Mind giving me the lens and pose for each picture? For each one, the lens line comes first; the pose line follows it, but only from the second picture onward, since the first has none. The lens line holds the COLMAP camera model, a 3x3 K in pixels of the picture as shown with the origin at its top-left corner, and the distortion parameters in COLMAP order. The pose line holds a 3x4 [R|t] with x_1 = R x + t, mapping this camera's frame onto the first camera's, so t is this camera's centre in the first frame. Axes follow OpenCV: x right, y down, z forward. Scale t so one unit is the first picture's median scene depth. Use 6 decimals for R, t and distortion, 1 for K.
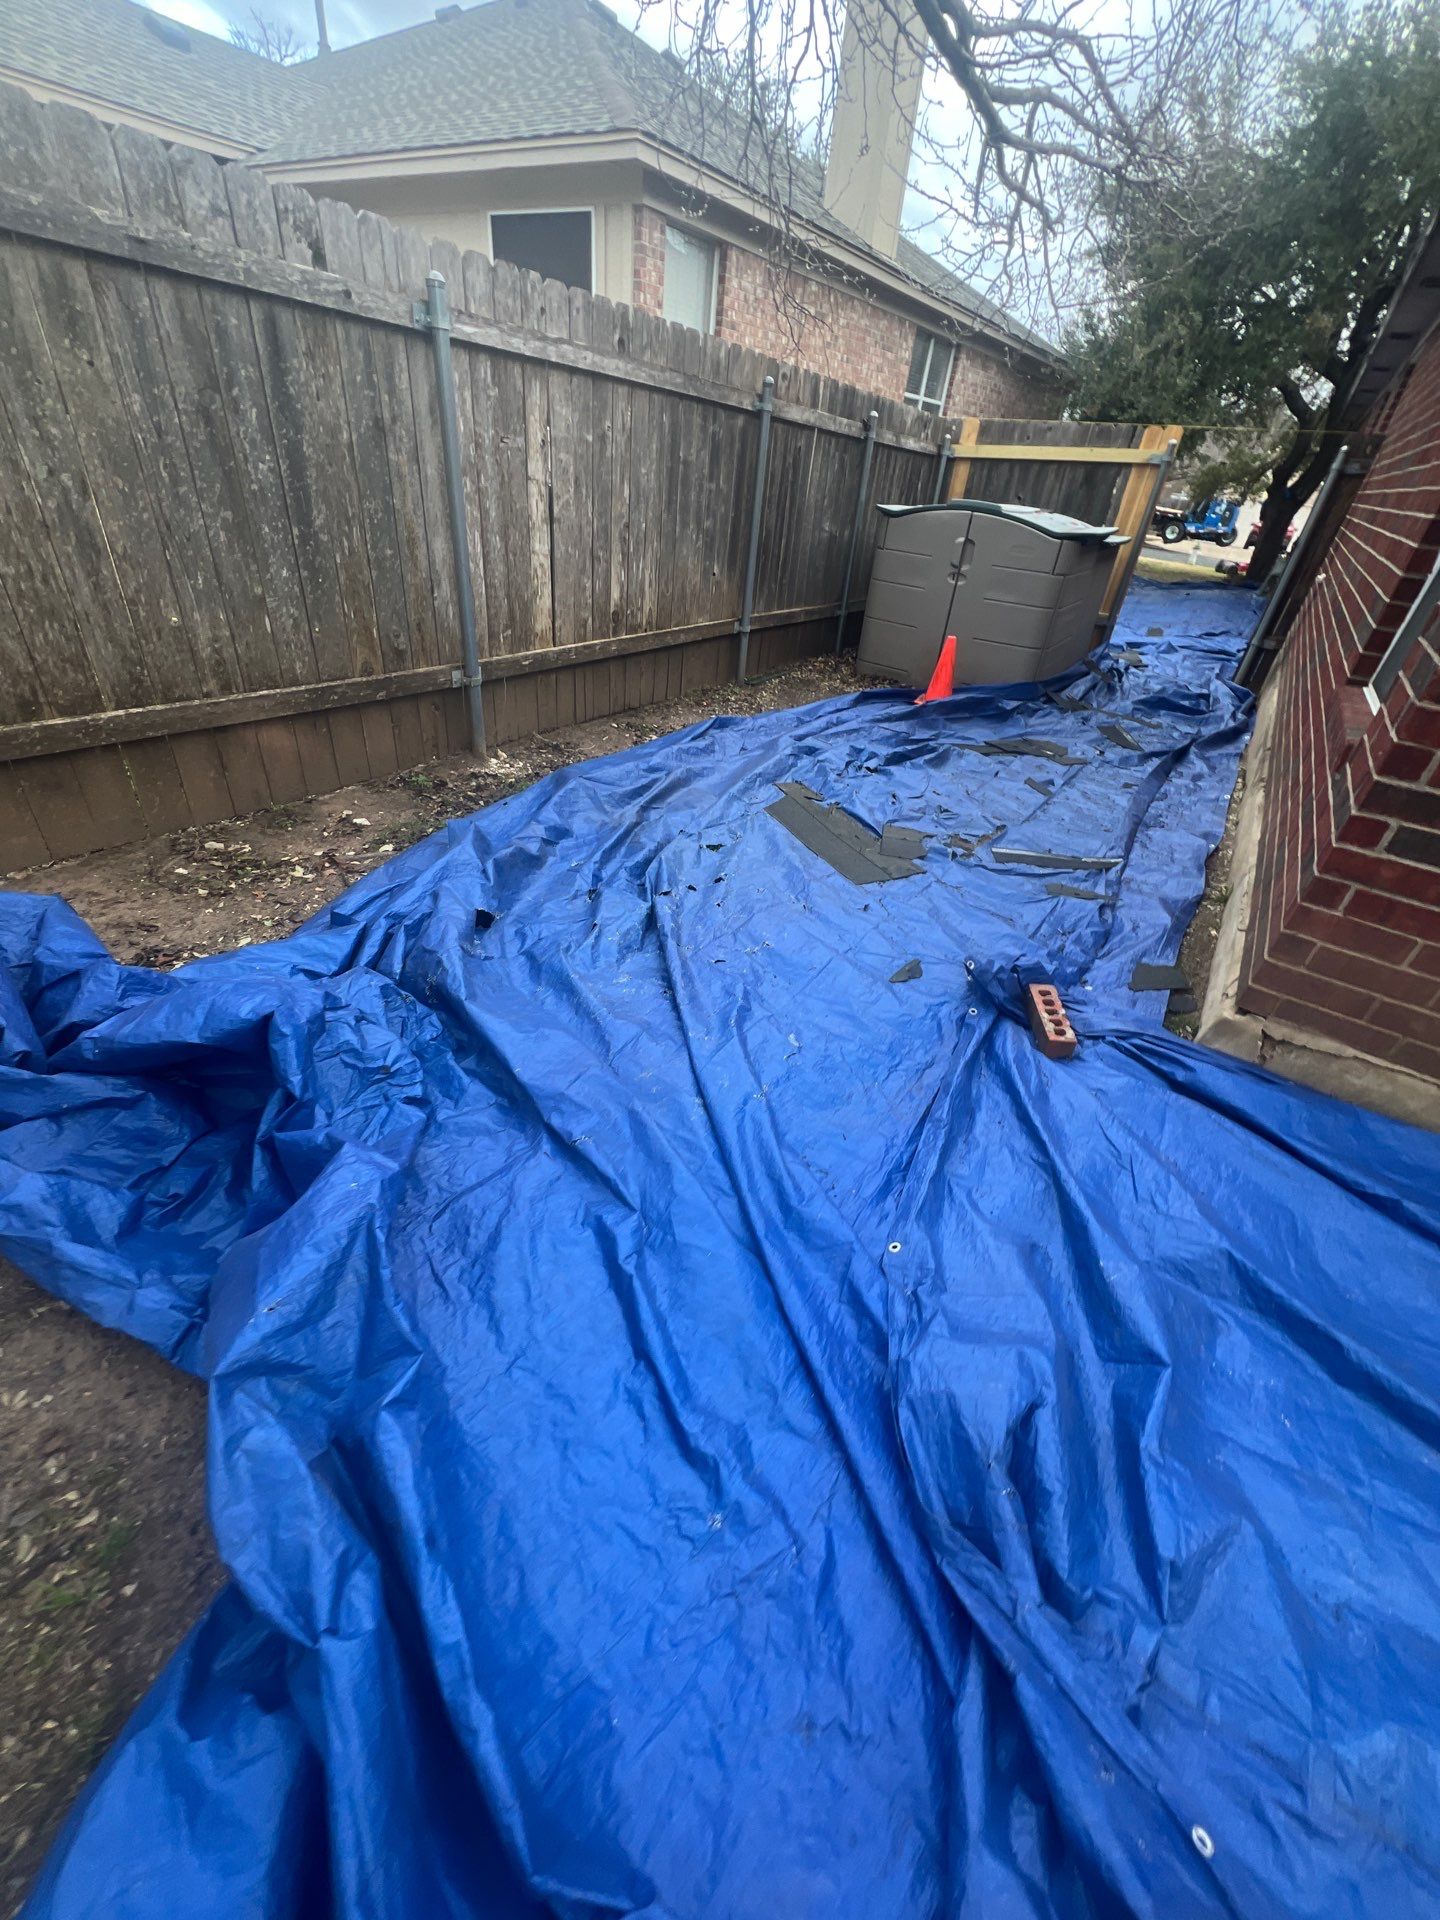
lens RADIAL K [[772.9, 0, 717.8], [0, 772.9, 968.8], [0, 0, 1]] dist [0.001506, -0.000161]
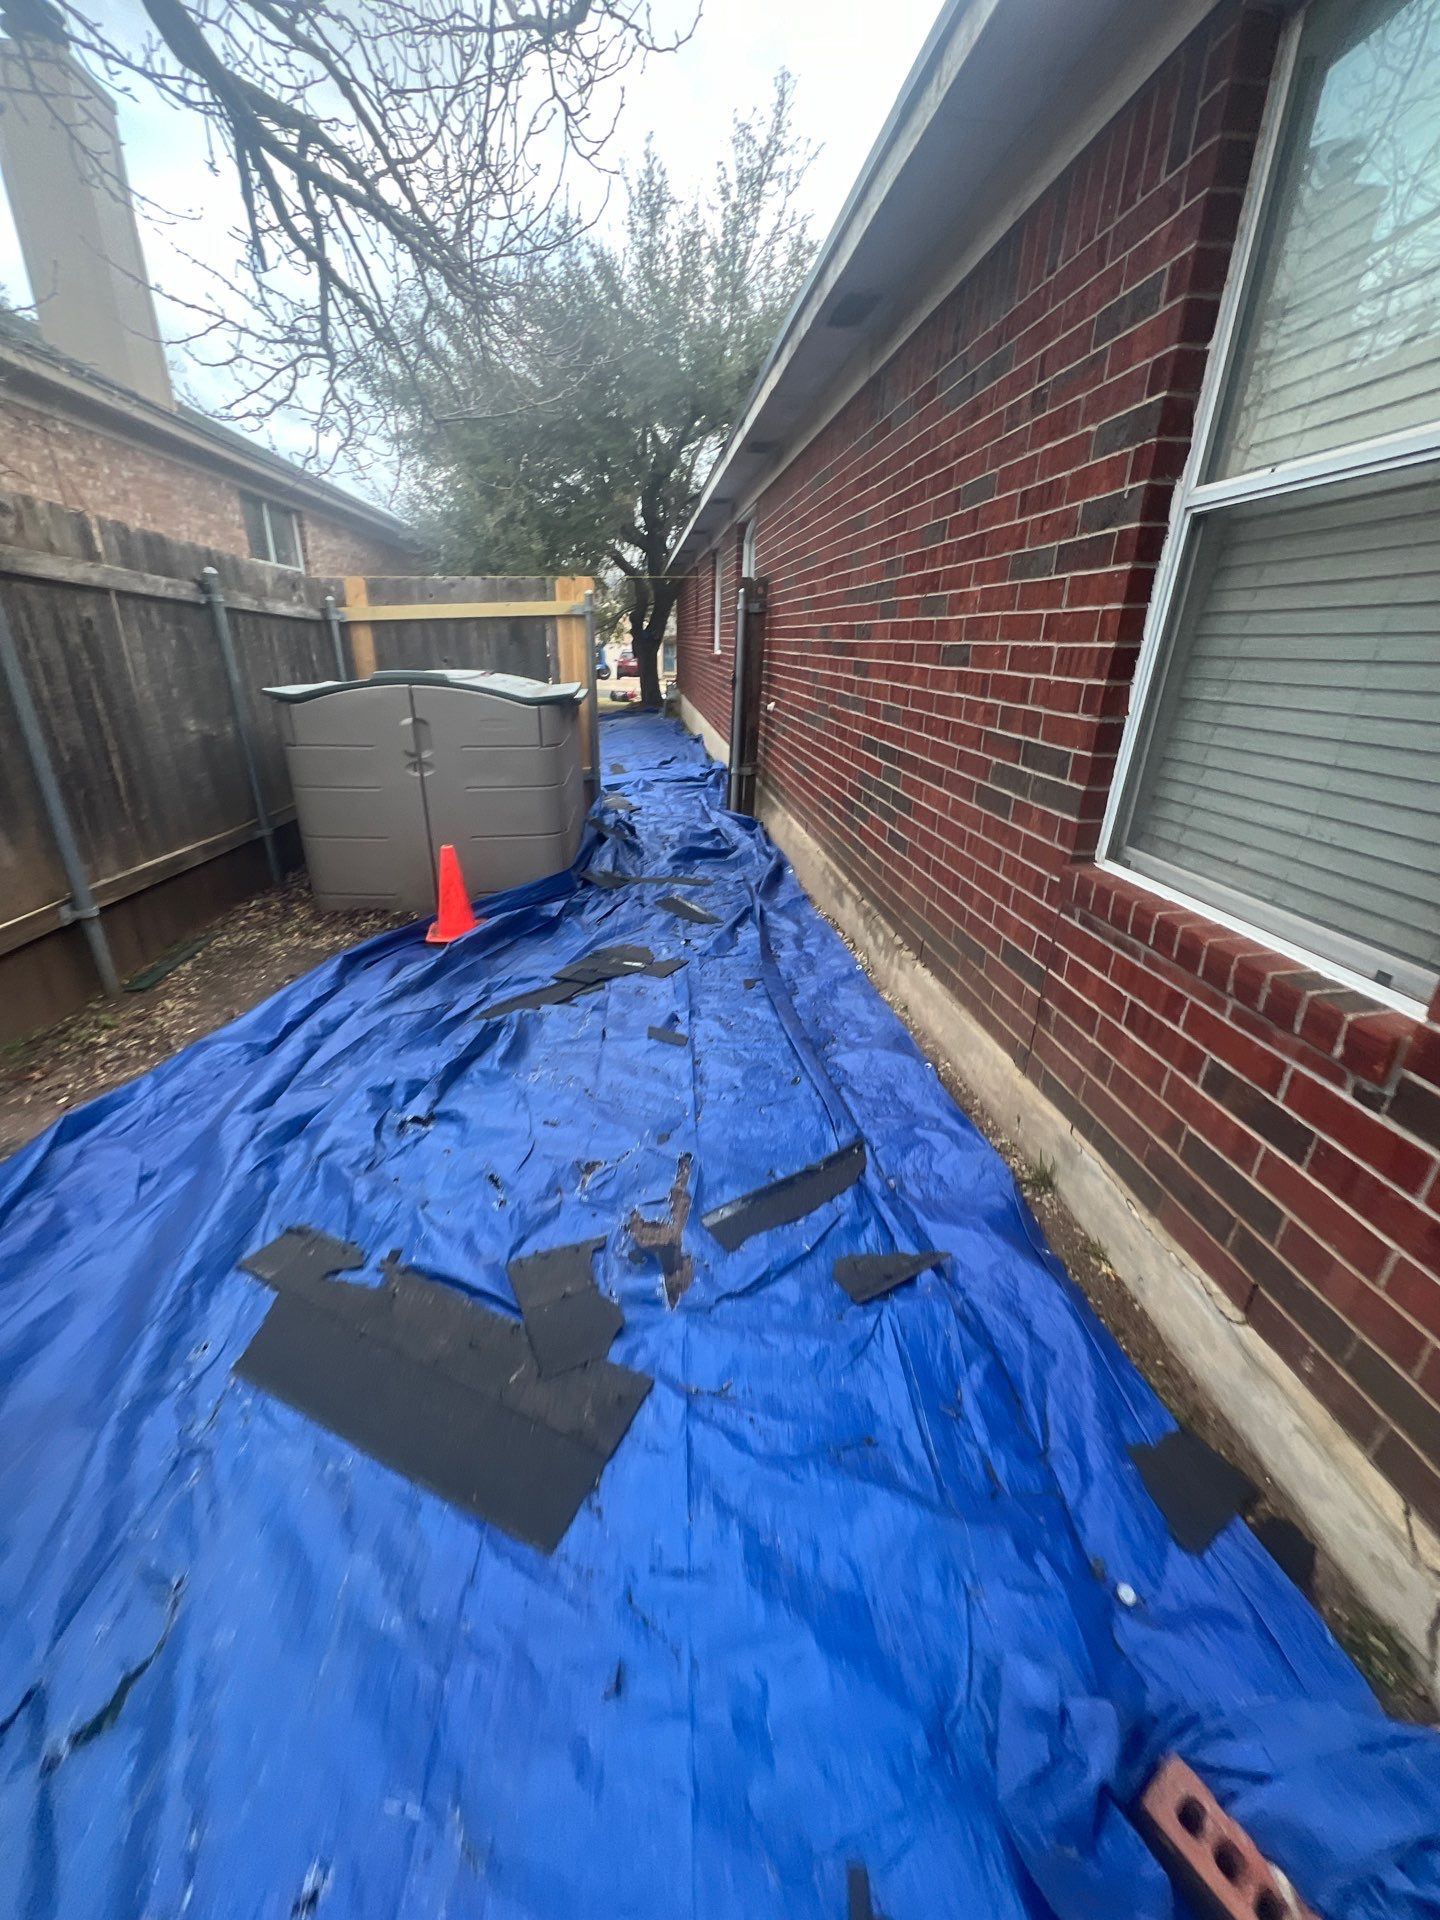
lens RADIAL K [[772.9, 0, 719.0], [0, 772.9, 966.5], [0, 0, 1]] dist [0.001506, -0.000161]
pose [[0.774970, -0.306948, 0.552453, 0.068324], [0.393023, 0.918617, -0.040934, -0.195884], [-0.494928, 0.248849, 0.832538, 0.304095]]
